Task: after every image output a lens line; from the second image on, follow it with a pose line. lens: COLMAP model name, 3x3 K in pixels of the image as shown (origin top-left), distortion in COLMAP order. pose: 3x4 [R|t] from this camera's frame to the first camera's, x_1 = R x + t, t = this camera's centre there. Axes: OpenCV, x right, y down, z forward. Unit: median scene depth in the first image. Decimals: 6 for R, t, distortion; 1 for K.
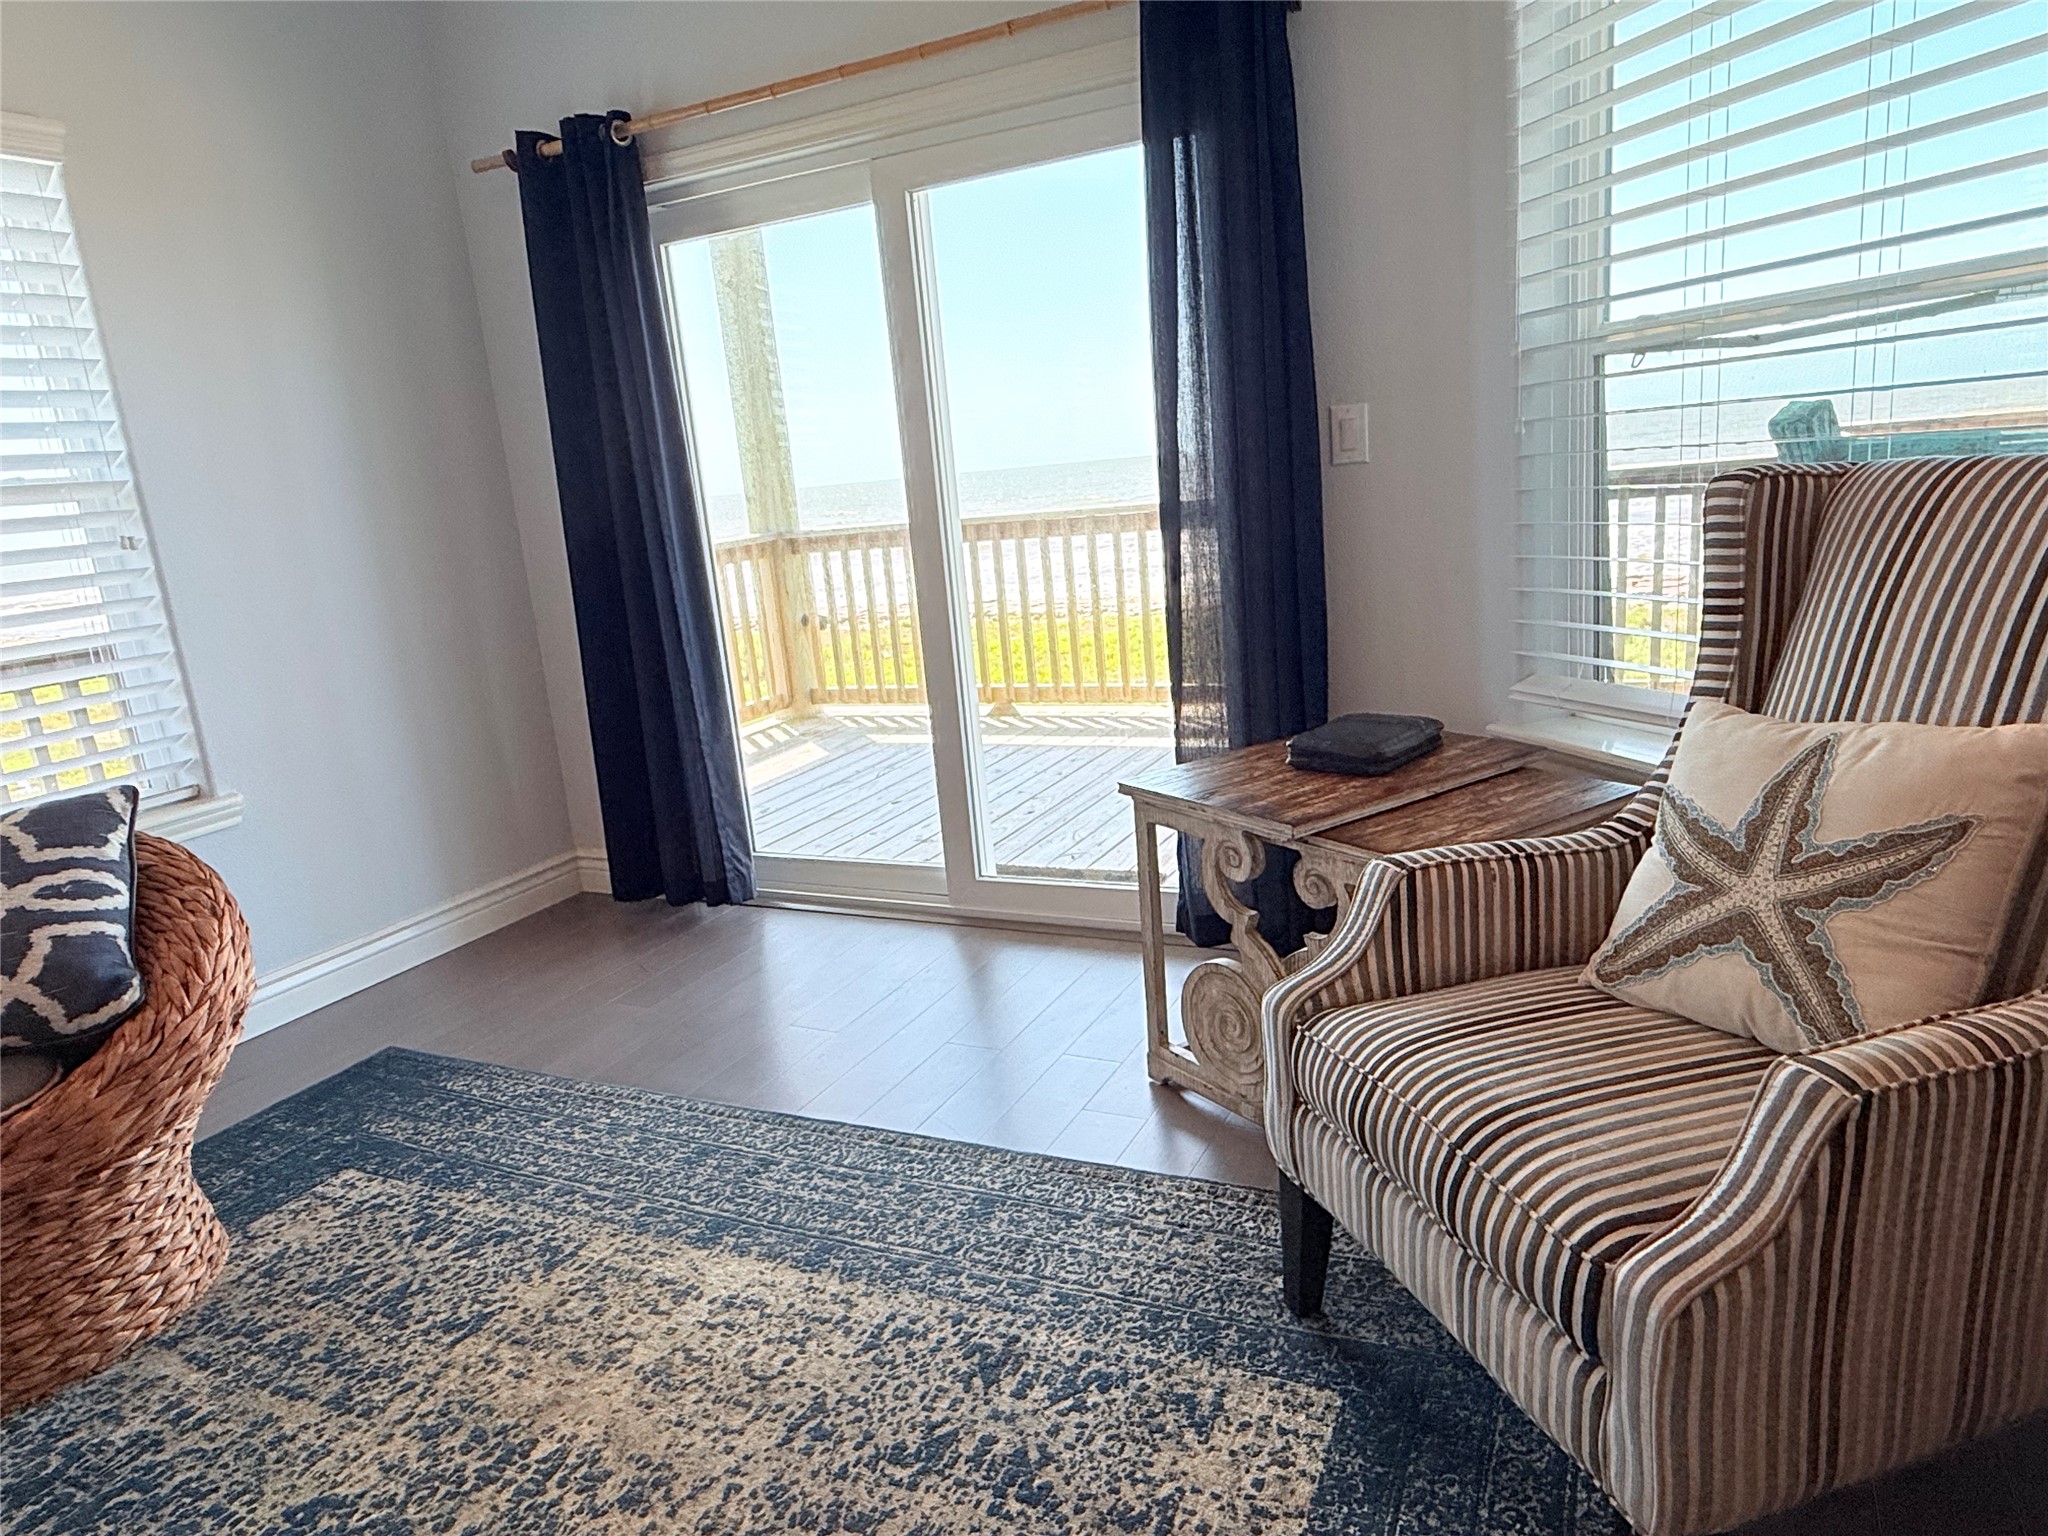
lens RADIAL K [[1279.8, 0, 1026.0], [0, 1279.8, 775.2], [0, 0, 1]] dist [0.001305, 0.000436]
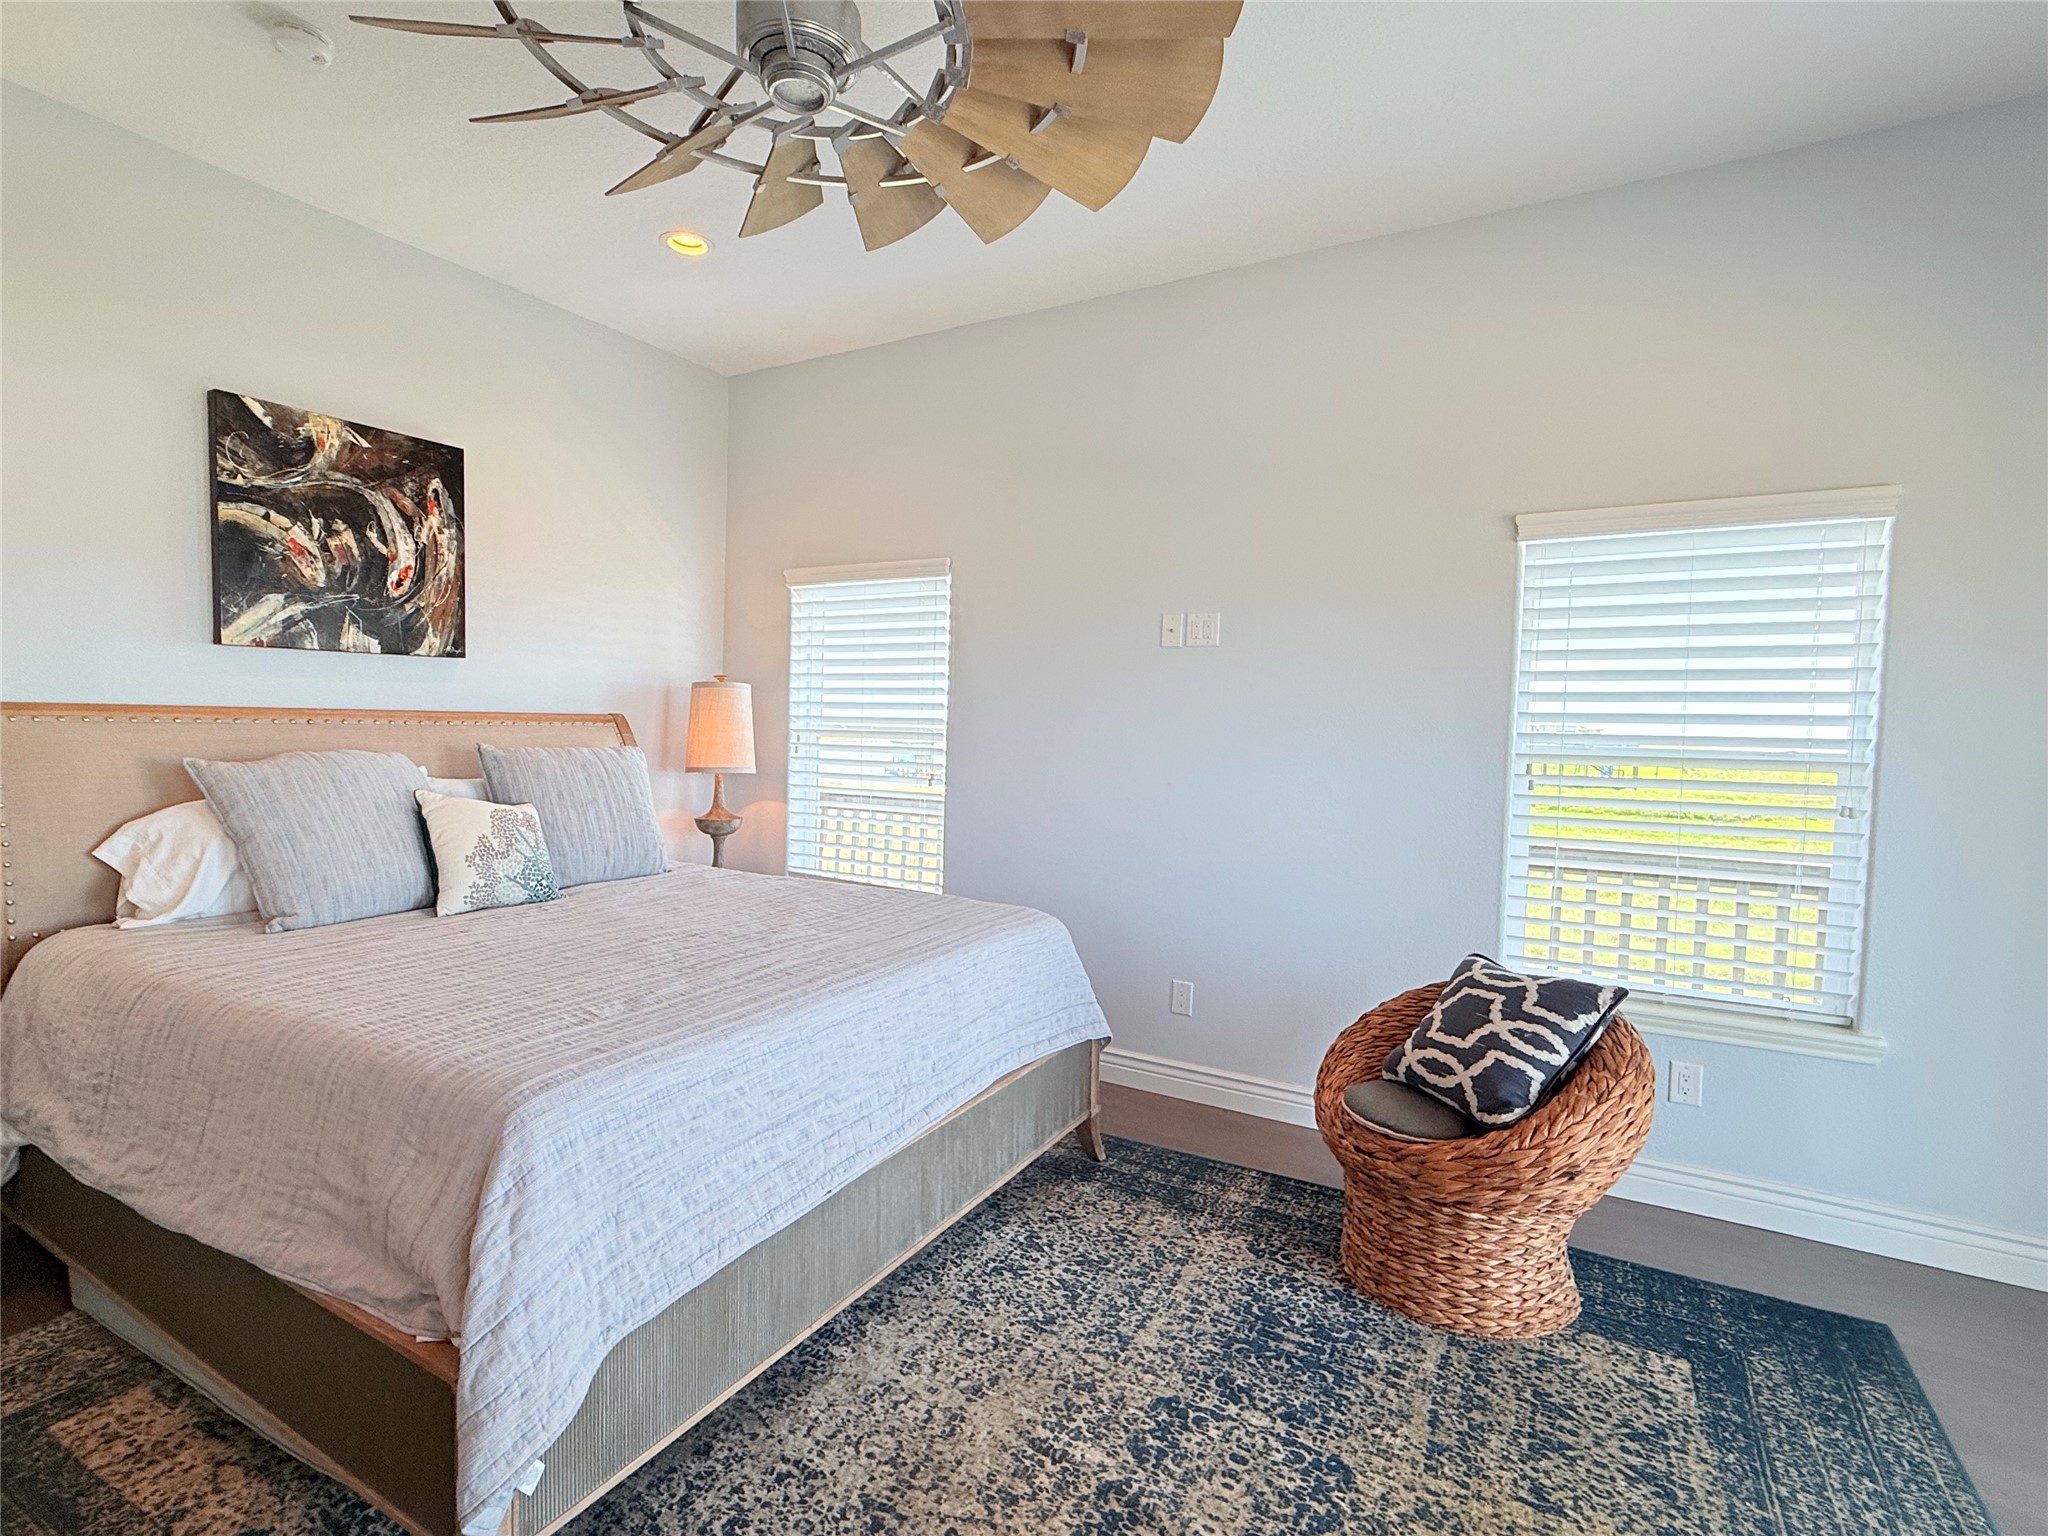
lens RADIAL K [[1003.4, 0, 1026.8], [0, 1003.4, 770.1], [0, 0, 1]] dist [0.000748, -0.000407]
pose [[-0.060453, 0.138056, -0.988578, 0.420374], [-0.255186, 0.955339, 0.149019, -0.237407], [0.965000, 0.261280, -0.022523, 0.370754]]
